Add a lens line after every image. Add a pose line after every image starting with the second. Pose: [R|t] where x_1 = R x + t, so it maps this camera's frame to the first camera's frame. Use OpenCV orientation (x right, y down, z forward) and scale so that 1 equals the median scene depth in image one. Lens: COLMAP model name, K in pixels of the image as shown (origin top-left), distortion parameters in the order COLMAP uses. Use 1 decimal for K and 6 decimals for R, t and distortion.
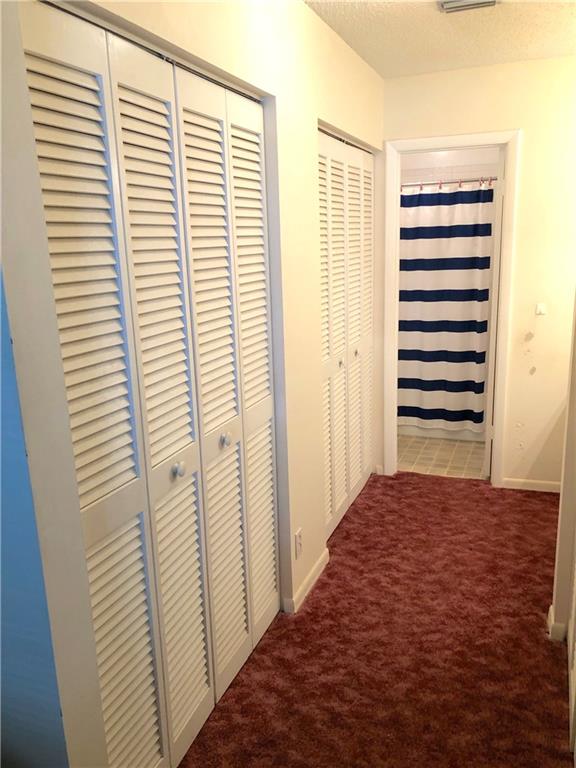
lens RADIAL K [[633.8, 0, 288.0], [0, 633.8, 384.0], [0, 0, 1]] dist [0.011824, 0.009547]
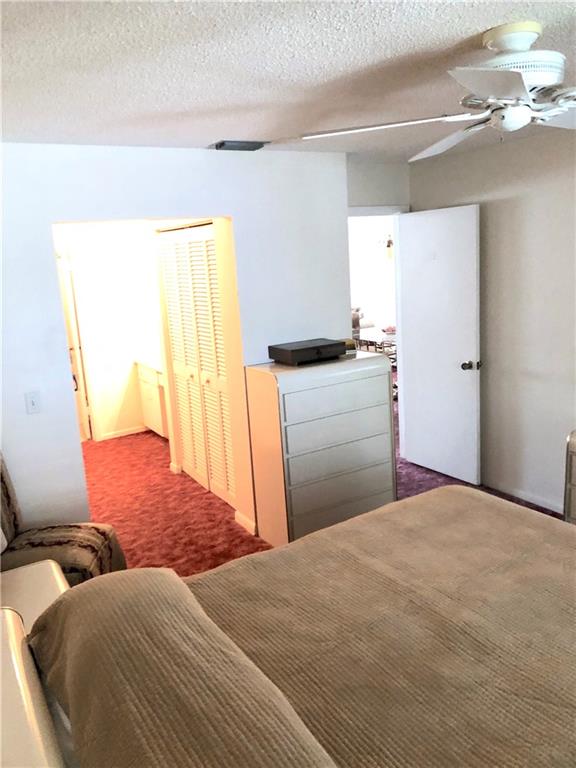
lens RADIAL K [[633.8, 0, 288.0], [0, 633.8, 384.0], [0, 0, 1]] dist [0.011824, 0.009547]
pose [[0.628738, -0.175633, 0.757523, -0.731172], [0.223472, 0.973876, 0.040314, 0.073679], [-0.744814, 0.143938, 0.651563, -0.582645]]
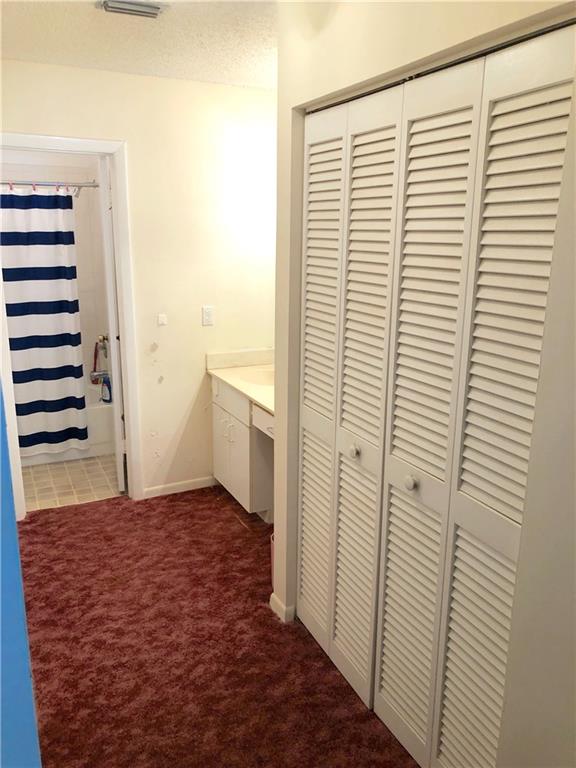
lens RADIAL K [[633.8, 0, 288.0], [0, 633.8, 384.0], [0, 0, 1]] dist [0.011824, 0.009547]
pose [[0.687545, -0.136641, 0.713170, -0.238838], [0.133232, 0.989201, 0.061083, -0.057593], [-0.713815, 0.053020, 0.698325, 0.160074]]
